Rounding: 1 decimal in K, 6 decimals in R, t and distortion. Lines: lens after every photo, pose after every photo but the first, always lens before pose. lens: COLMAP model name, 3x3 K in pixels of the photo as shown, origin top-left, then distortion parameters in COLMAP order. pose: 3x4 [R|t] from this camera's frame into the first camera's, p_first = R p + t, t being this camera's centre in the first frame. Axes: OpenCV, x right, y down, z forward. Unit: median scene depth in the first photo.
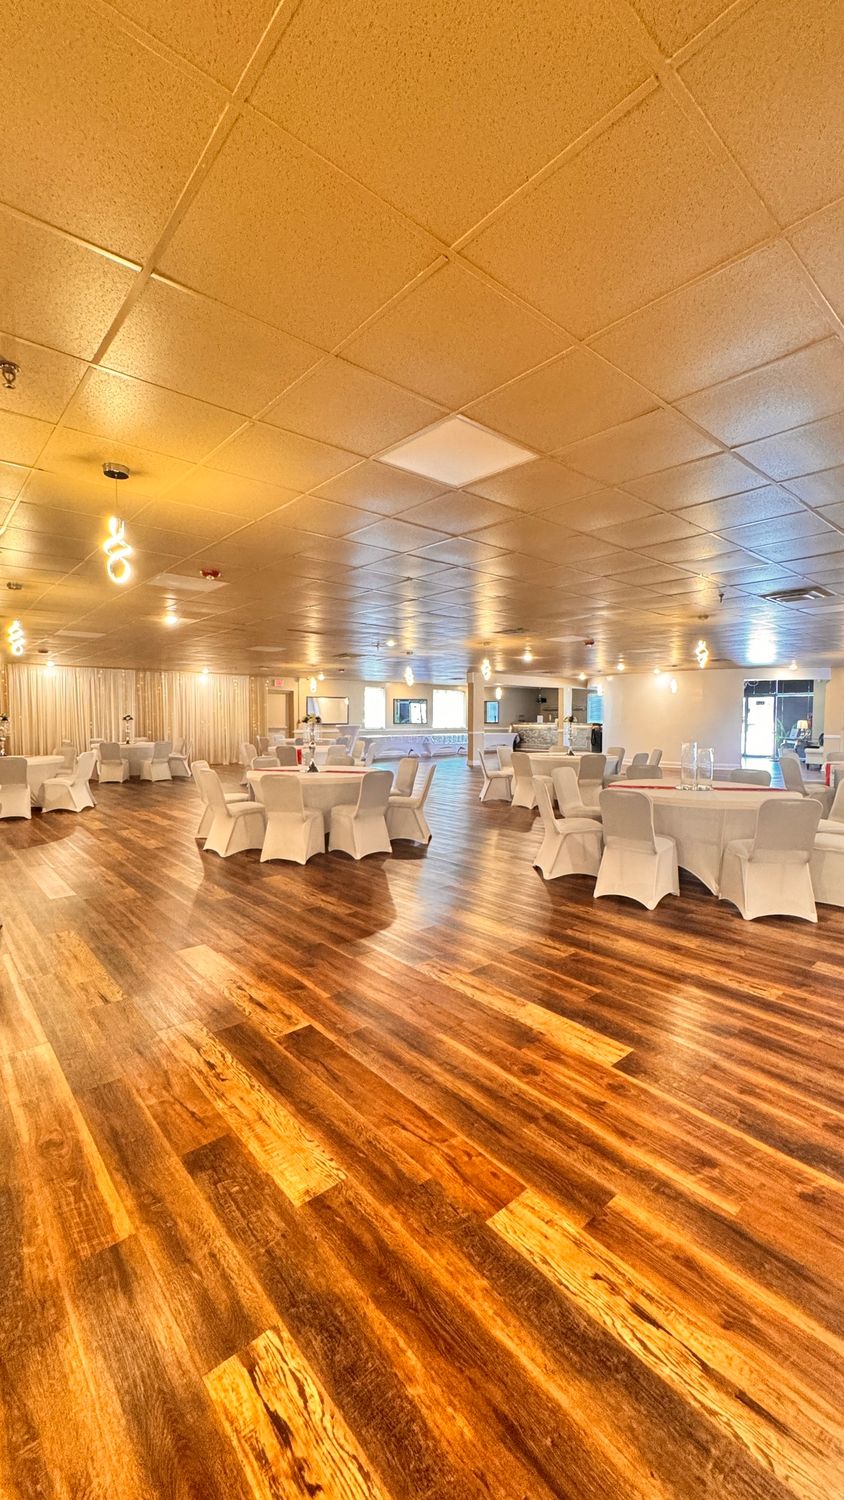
lens RADIAL K [[598.5, 0, 422.0], [0, 598.5, 750.0], [0, 0, 1]] dist [-0.000655, 0.000523]
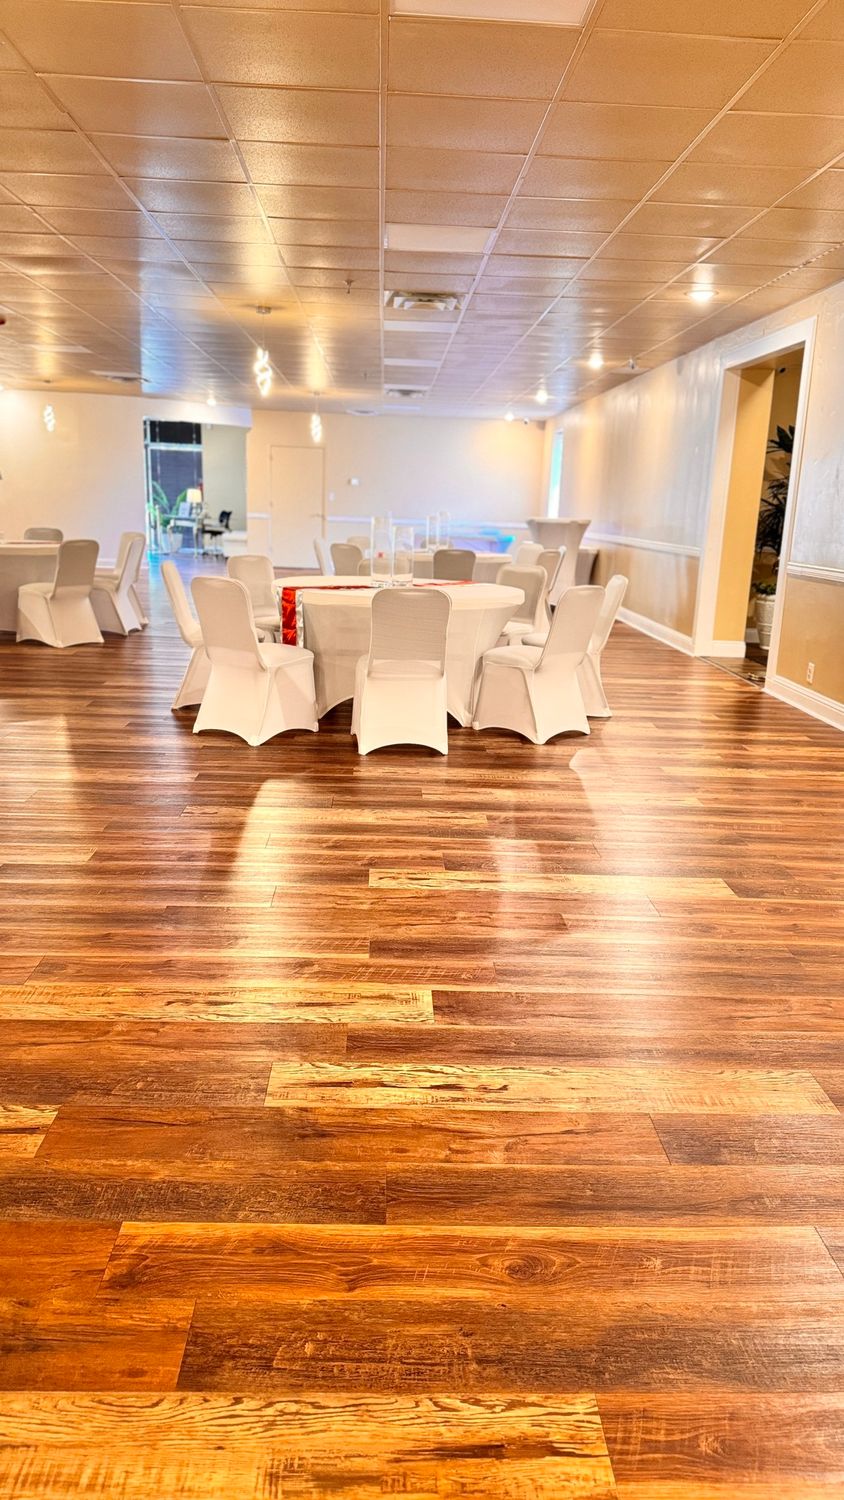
lens RADIAL K [[1049.2, 0, 422.0], [0, 1049.2, 750.0], [0, 0, 1]] dist [0.095976, -0.132861]
pose [[0.626313, -0.157936, 0.763406, -0.871976], [0.006940, 0.980354, 0.197125, 0.021253], [-0.779541, -0.118164, 0.615104, 0.368114]]
